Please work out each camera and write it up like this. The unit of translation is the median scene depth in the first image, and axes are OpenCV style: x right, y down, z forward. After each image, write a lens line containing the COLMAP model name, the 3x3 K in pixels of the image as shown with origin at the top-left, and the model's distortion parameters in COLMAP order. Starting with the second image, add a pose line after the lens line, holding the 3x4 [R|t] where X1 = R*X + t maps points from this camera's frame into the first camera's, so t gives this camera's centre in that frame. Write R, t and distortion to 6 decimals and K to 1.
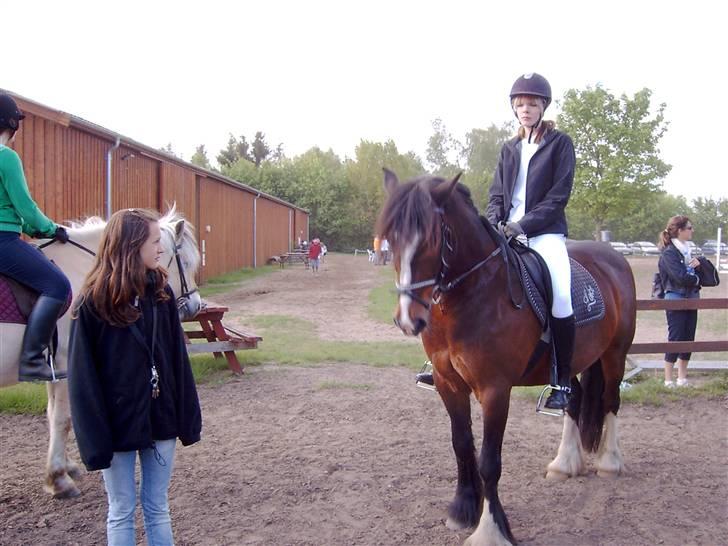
lens RADIAL K [[744.3, 0, 364.0], [0, 744.3, 273.0], [0, 0, 1]] dist [-0.074175, 0.048228]
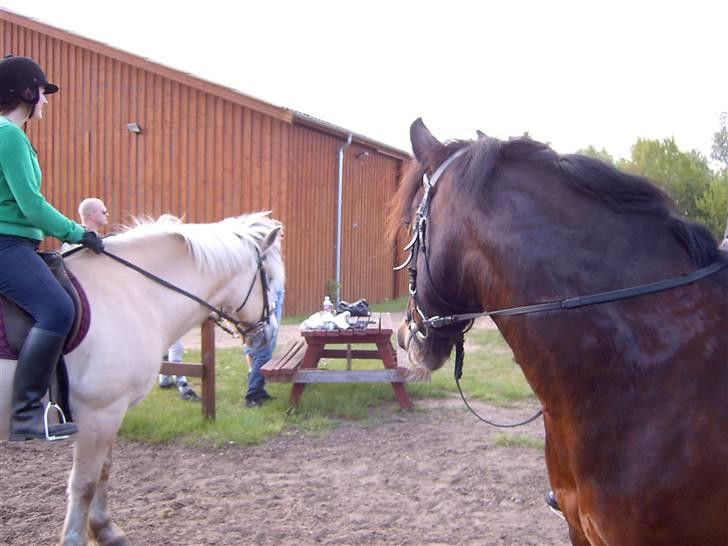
lens RADIAL K [[744.3, 0, 364.0], [0, 744.3, 273.0], [0, 0, 1]] dist [-0.074175, 0.048228]
pose [[0.936943, 0.033692, -0.347853, 0.051522], [-0.034150, 0.999405, 0.004817, -0.013692], [0.347808, 0.007366, 0.937537, 0.169296]]
